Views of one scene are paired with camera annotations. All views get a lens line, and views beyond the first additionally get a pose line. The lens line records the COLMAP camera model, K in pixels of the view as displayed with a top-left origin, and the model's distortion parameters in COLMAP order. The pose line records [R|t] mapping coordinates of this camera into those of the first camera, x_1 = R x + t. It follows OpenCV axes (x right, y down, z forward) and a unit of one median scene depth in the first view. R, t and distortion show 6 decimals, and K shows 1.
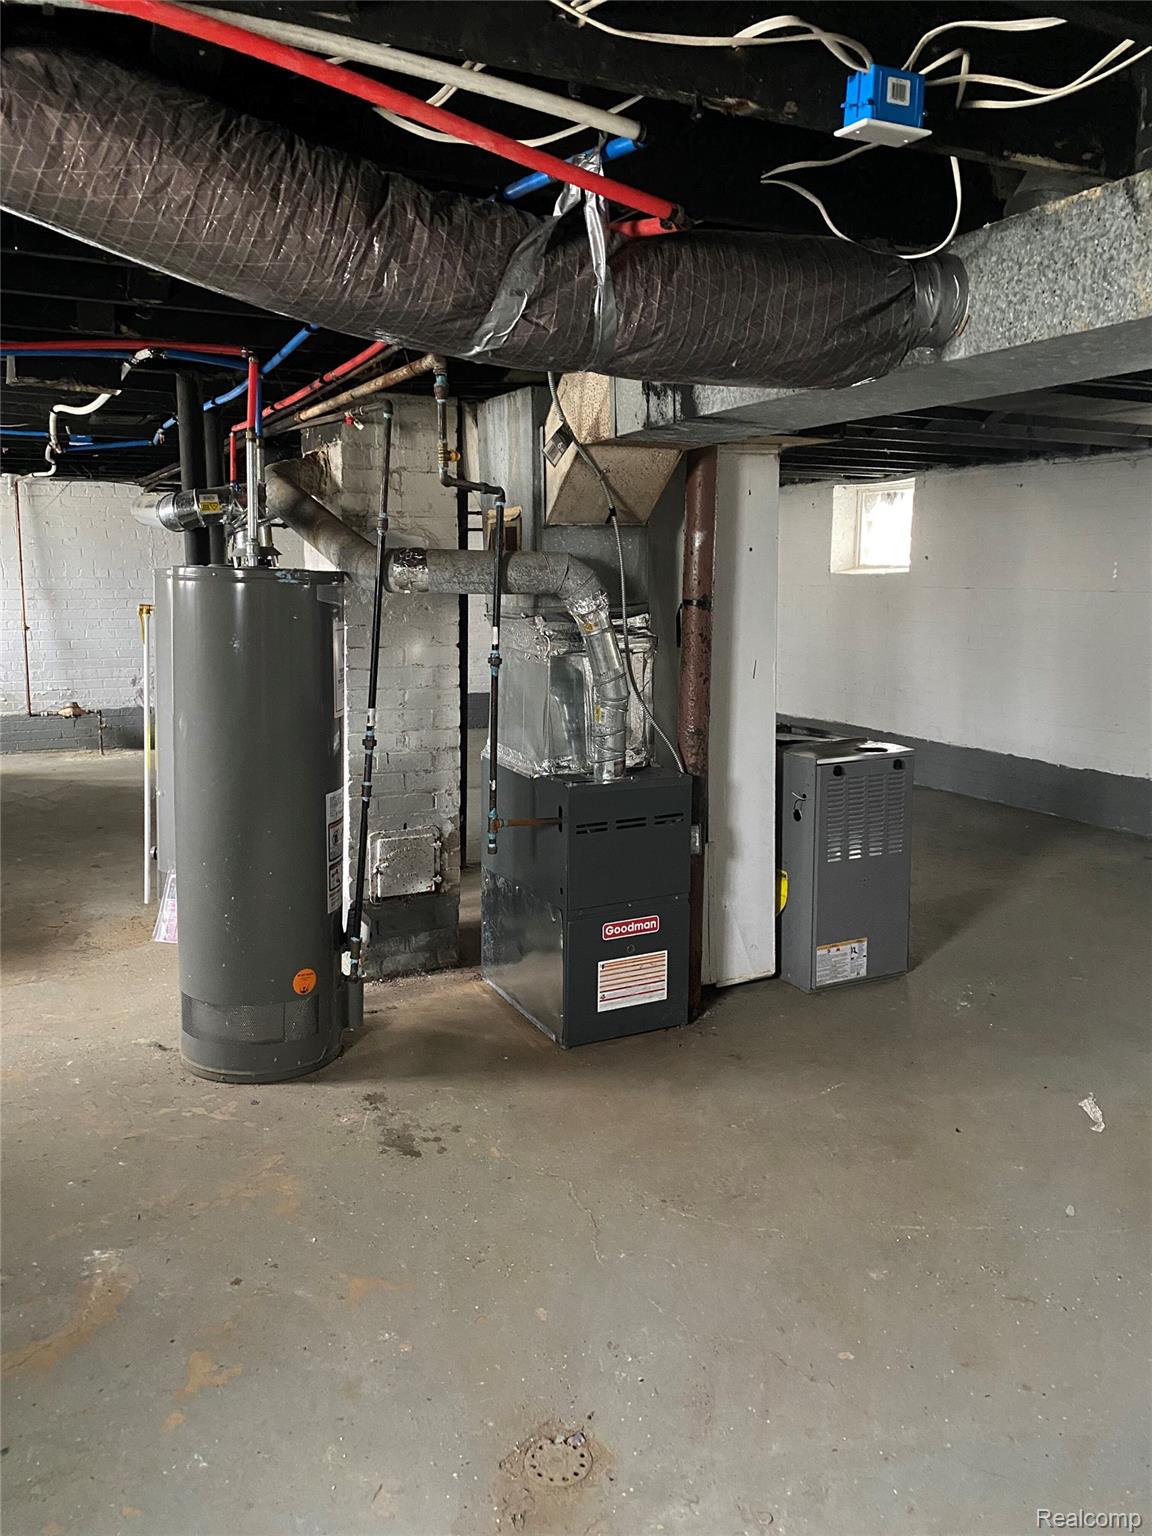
lens RADIAL K [[1172.9, 0, 575.1], [0, 1172.9, 774.8], [0, 0, 1]] dist [0.030411, -0.016058]
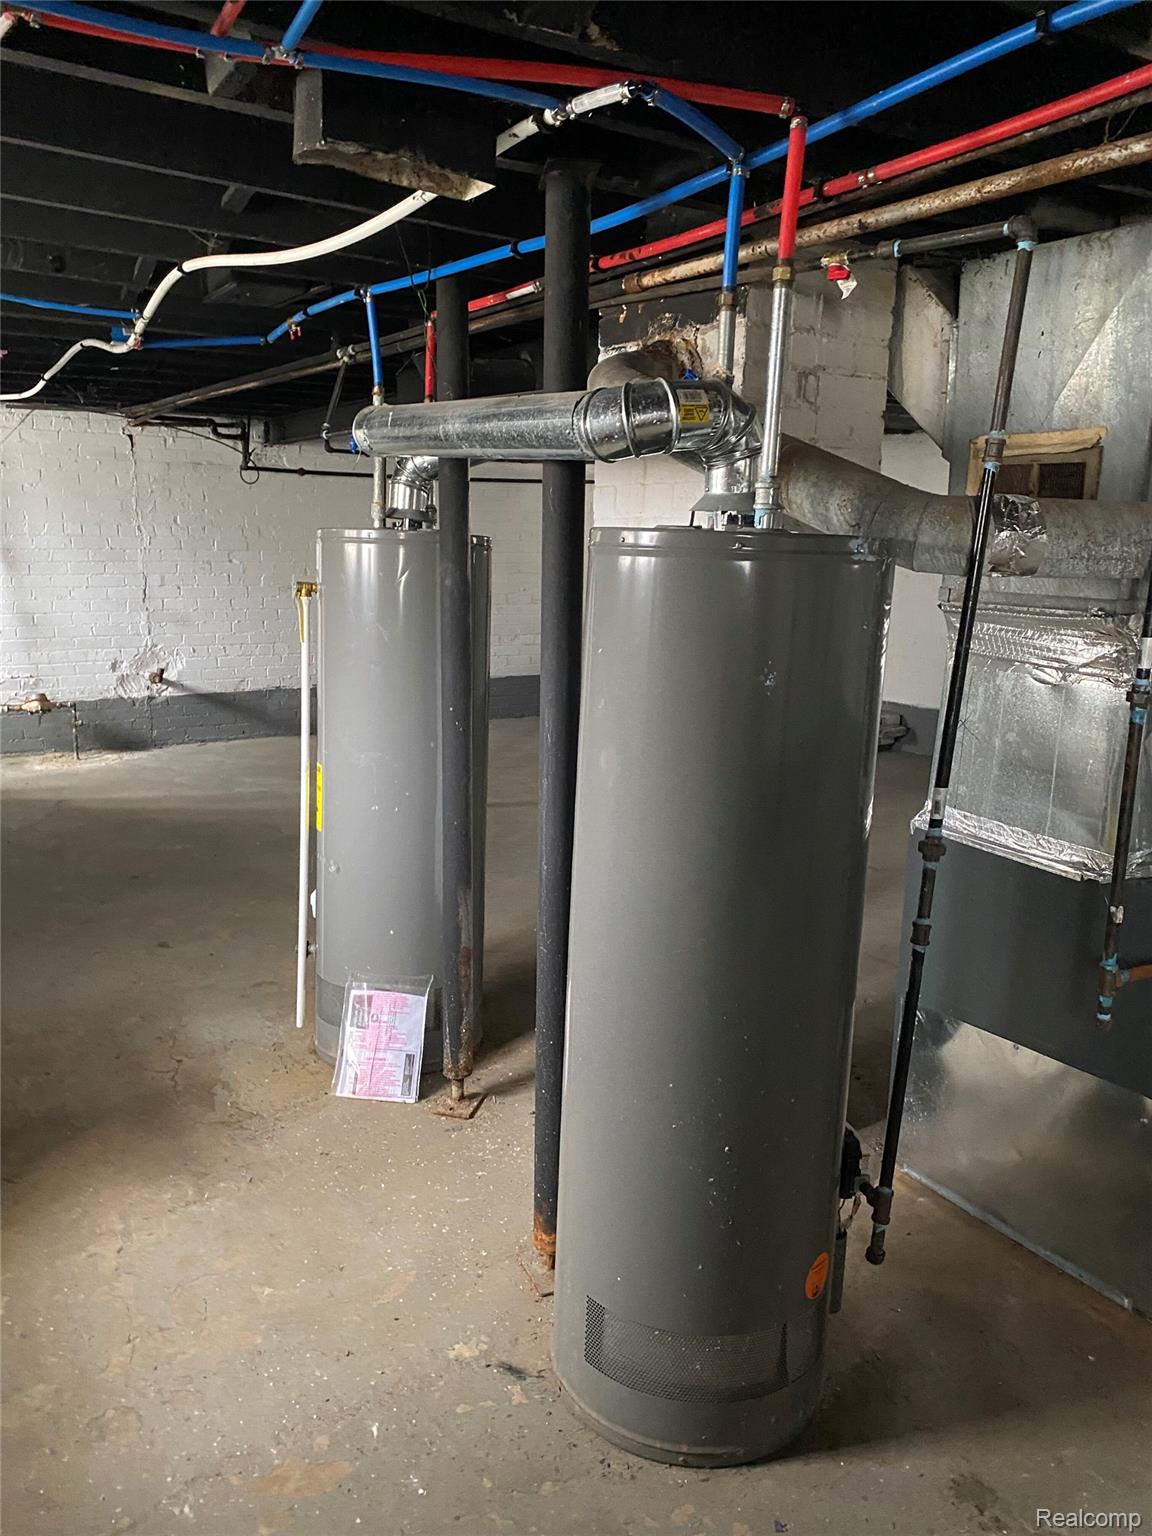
lens RADIAL K [[1172.9, 0, 575.8], [0, 1172.9, 763.3], [0, 0, 1]] dist [0.030411, -0.016058]
pose [[0.994137, -0.011334, 0.107536, -0.333210], [0.008672, 0.999645, 0.025191, -0.067909], [-0.107783, -0.024111, 0.993882, 0.382105]]
